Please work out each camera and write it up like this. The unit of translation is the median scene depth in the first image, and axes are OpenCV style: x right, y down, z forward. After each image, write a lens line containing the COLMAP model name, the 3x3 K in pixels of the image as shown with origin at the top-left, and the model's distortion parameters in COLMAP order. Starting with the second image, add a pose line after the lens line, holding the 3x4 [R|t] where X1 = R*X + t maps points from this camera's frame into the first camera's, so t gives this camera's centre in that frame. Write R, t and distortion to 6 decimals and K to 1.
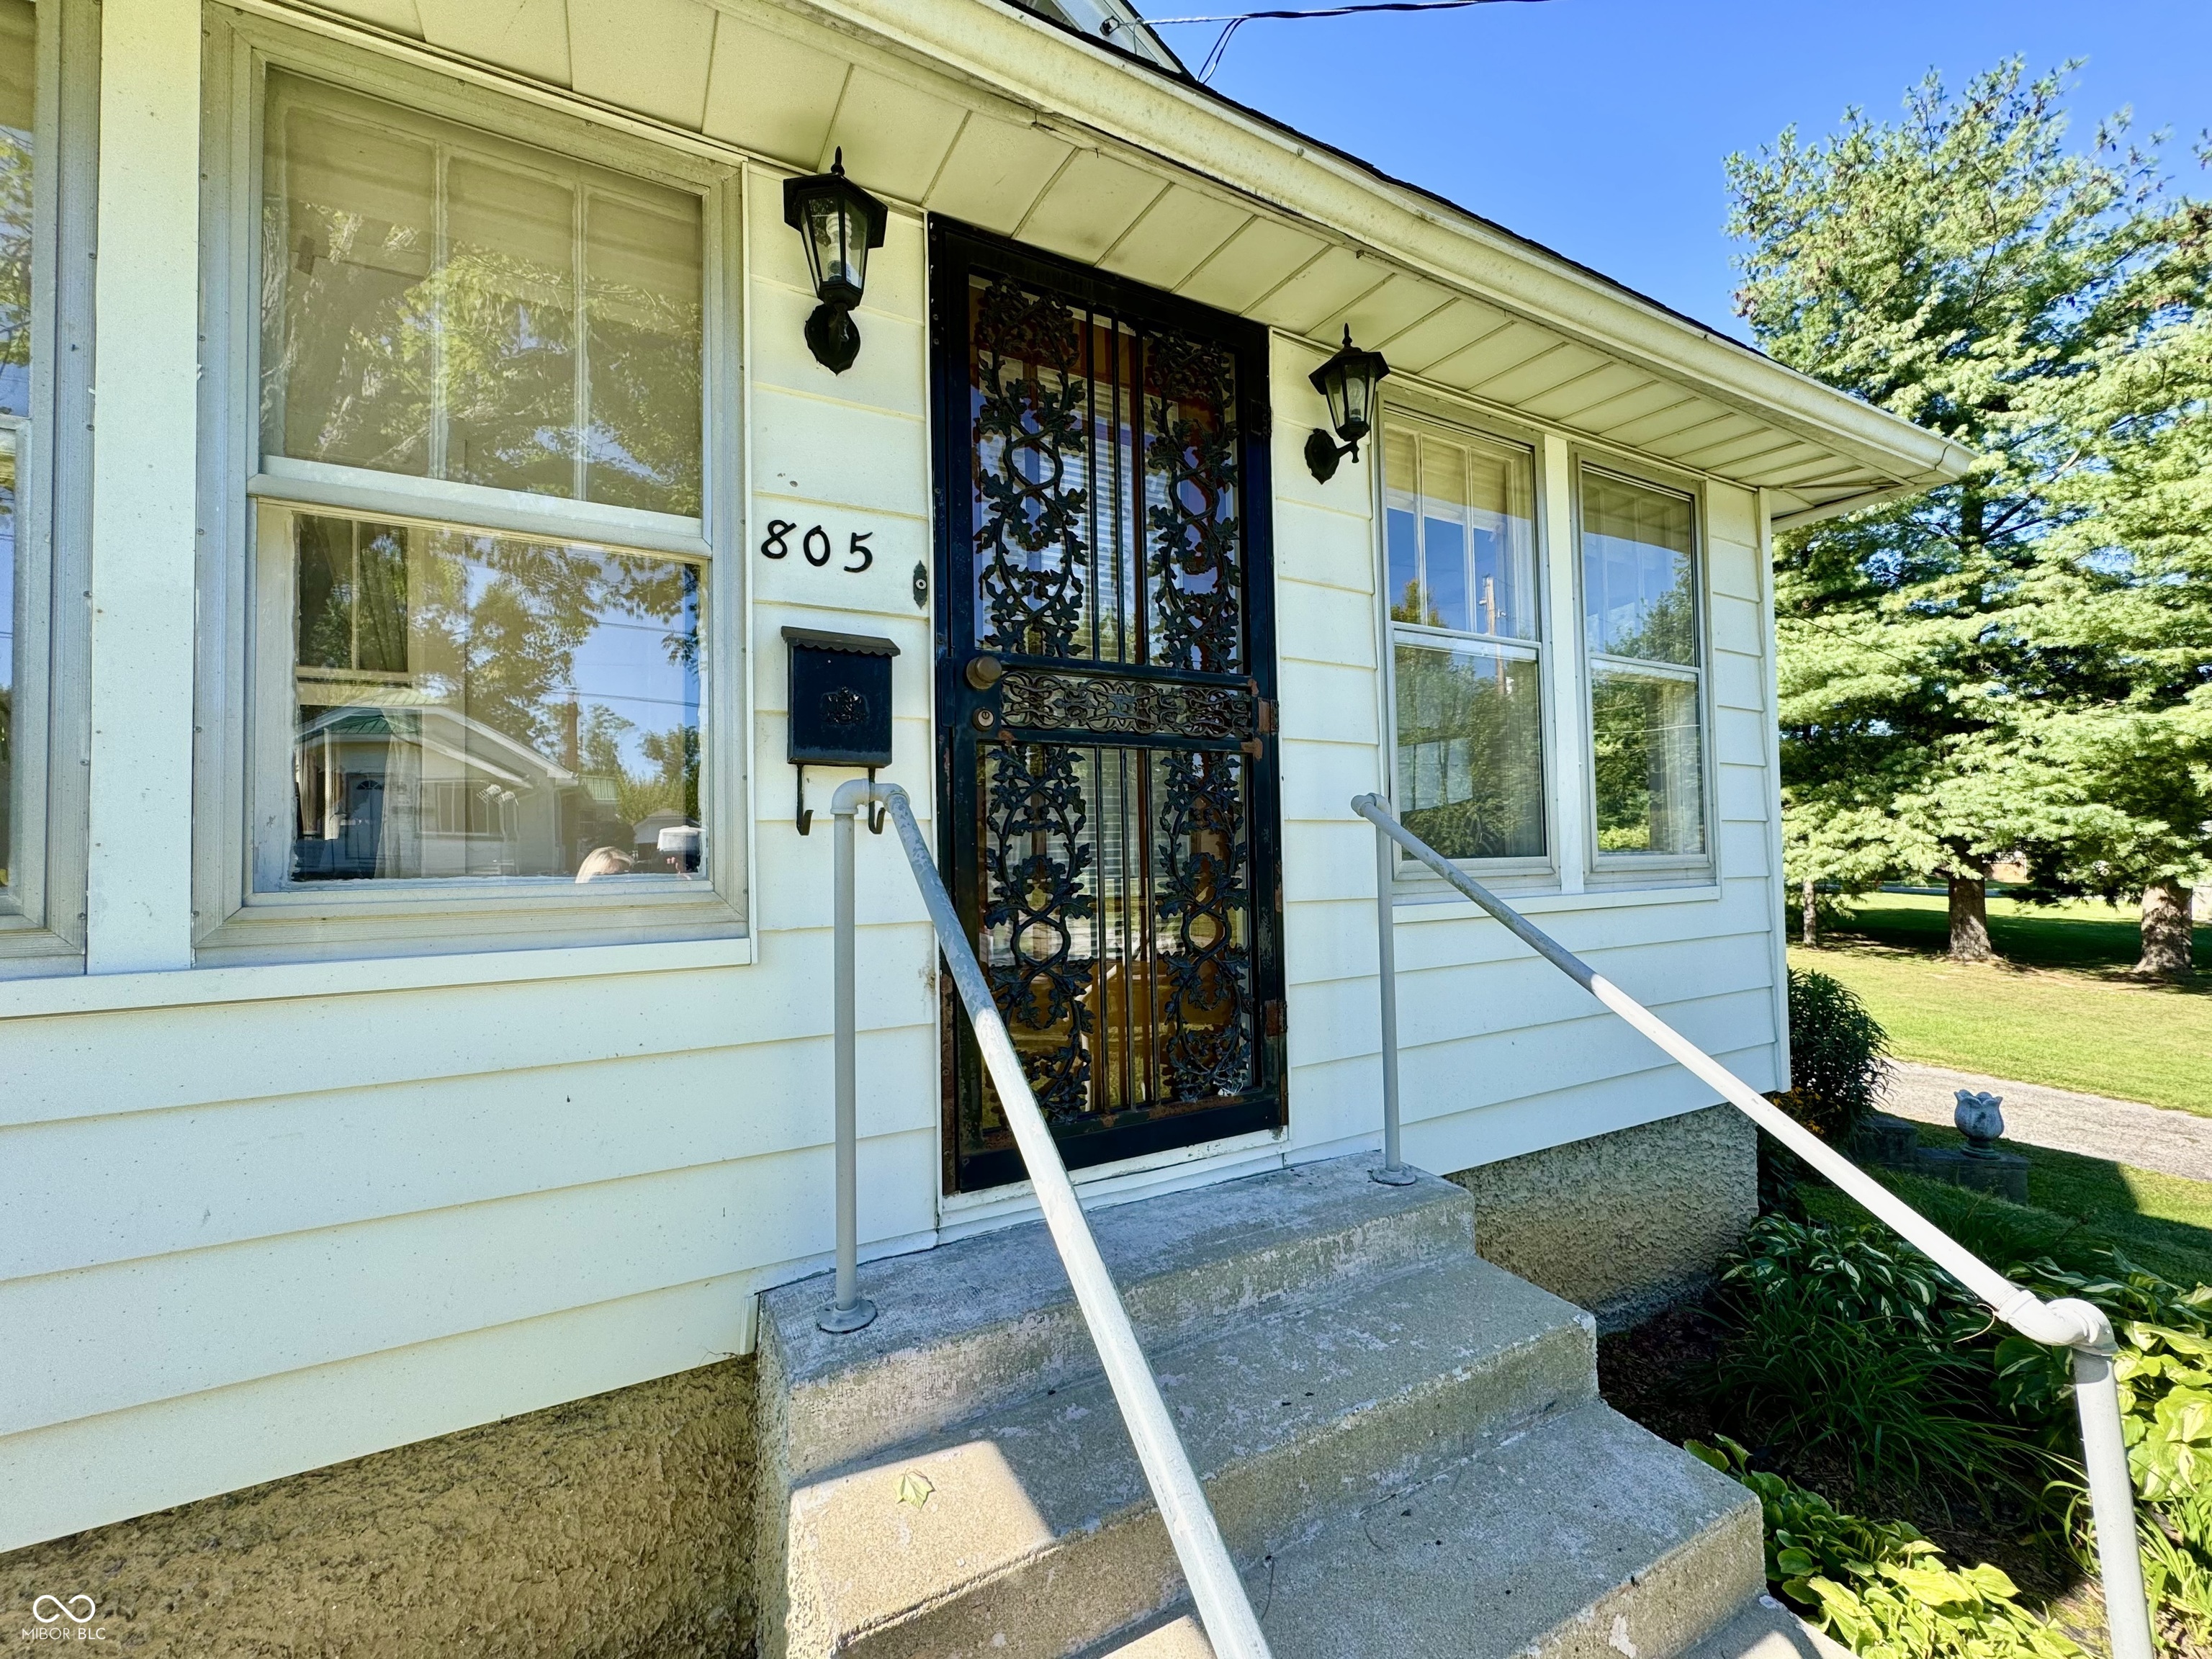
lens RADIAL K [[891.2, 0, 1106.0], [0, 891.2, 829.5], [0, 0, 1]] dist [-0.001431, 0.000065]
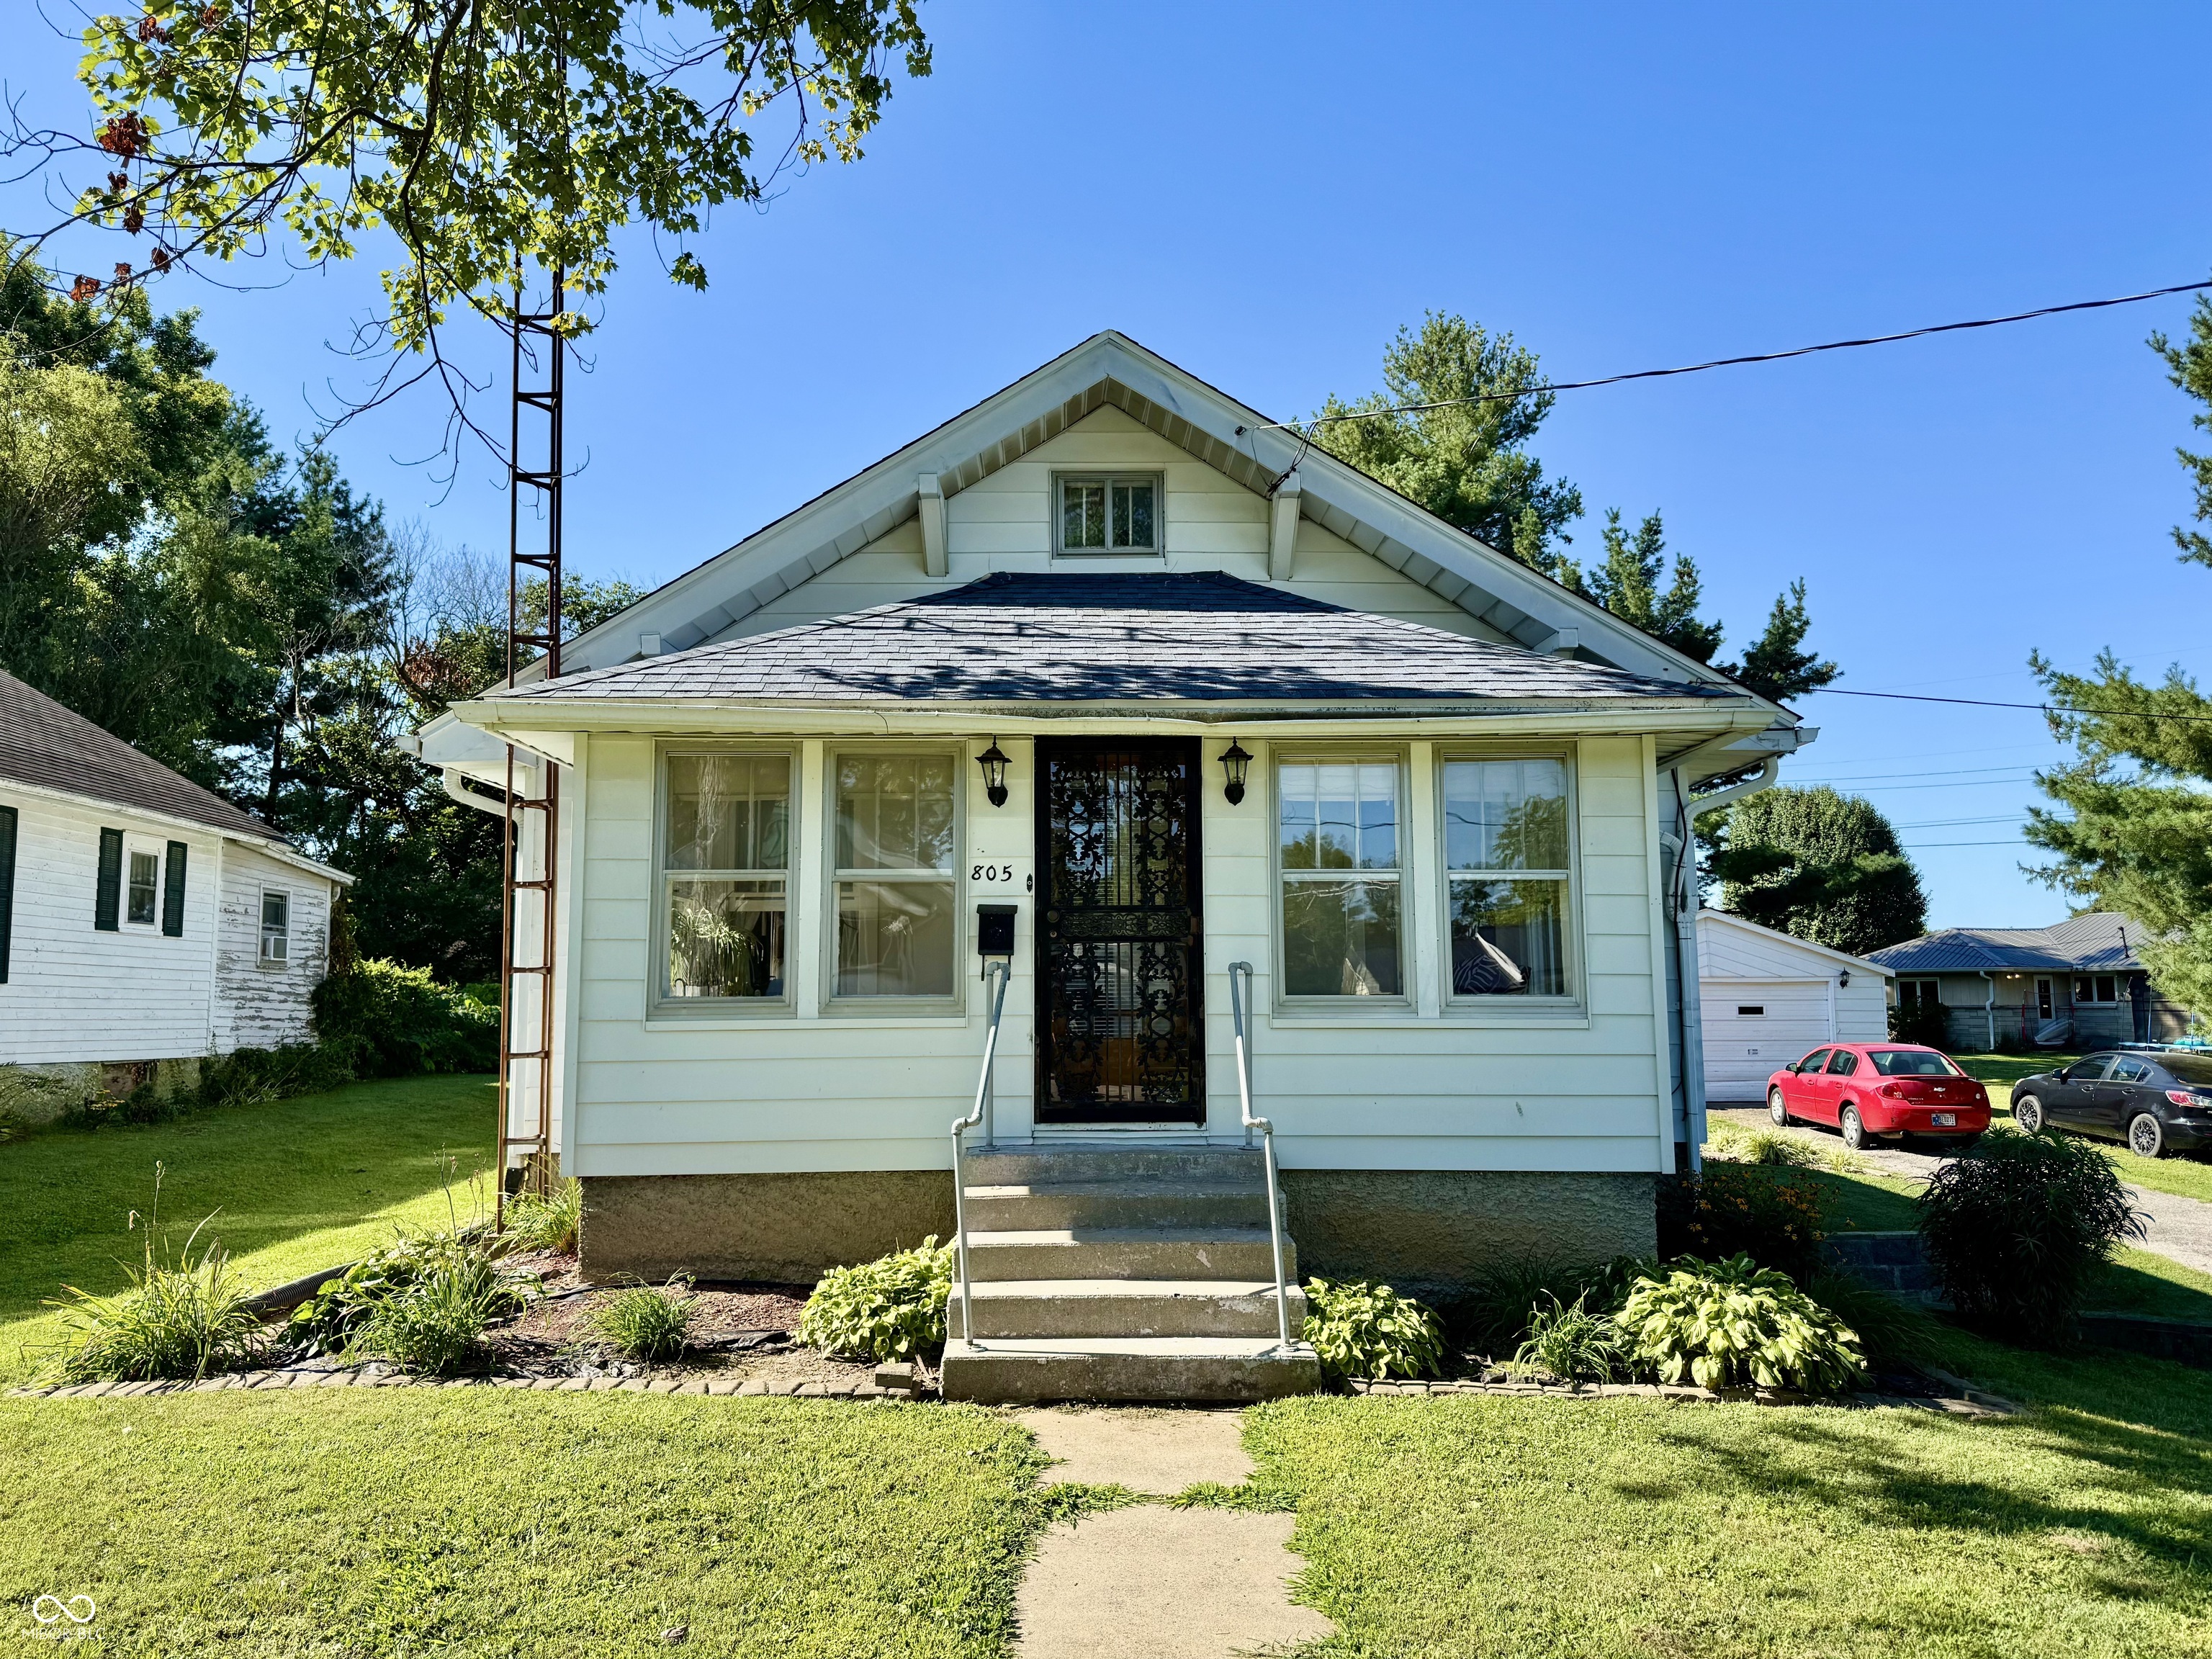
lens RADIAL K [[1592.4, 0, 1079.1], [0, 1592.4, 827.2], [0, 0, 1]] dist [0.003839, -0.003470]
pose [[0.871663, -0.051388, -0.487405, 2.103300], [-0.001802, 0.994145, -0.108037, 0.058560], [0.490103, 0.095050, 0.866467, -2.841207]]
